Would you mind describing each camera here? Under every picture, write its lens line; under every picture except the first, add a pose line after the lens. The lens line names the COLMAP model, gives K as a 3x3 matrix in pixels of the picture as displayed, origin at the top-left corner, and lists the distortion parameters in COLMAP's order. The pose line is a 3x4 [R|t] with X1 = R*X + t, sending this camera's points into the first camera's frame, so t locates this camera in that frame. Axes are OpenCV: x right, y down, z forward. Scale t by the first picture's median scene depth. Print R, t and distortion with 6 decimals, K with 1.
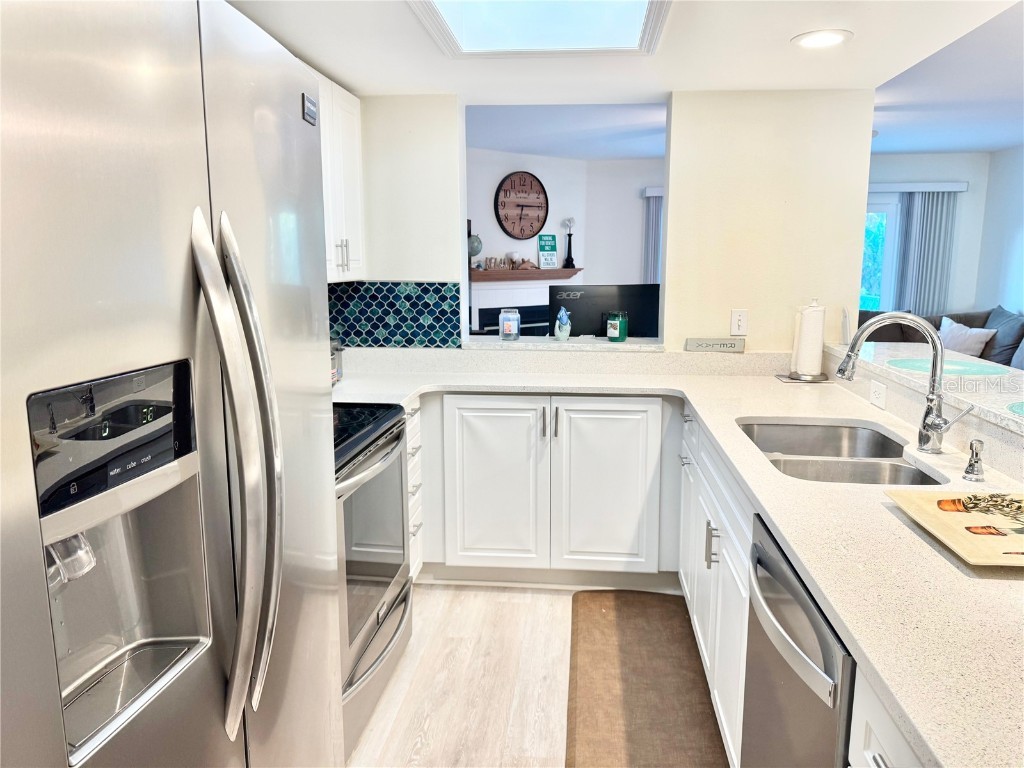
lens RADIAL K [[728.0, 0, 512.0], [0, 728.0, 384.0], [0, 0, 1]] dist [0.082019, -0.002103]
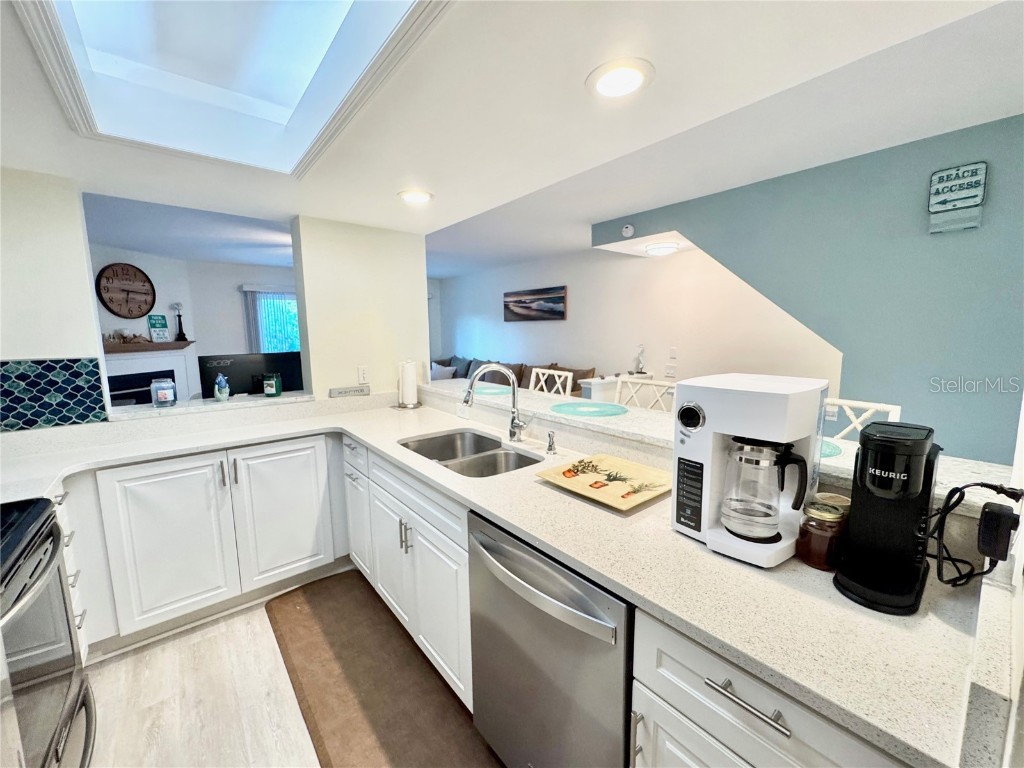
lens RADIAL K [[413.2, 0, 512.0], [0, 413.2, 384.0], [0, 0, 1]] dist [-0.002277, -0.000283]
pose [[0.701871, -0.098360, 0.705480, -0.076339], [0.129791, 0.991500, 0.009111, -0.032891], [-0.700379, 0.085170, 0.708671, 0.185715]]
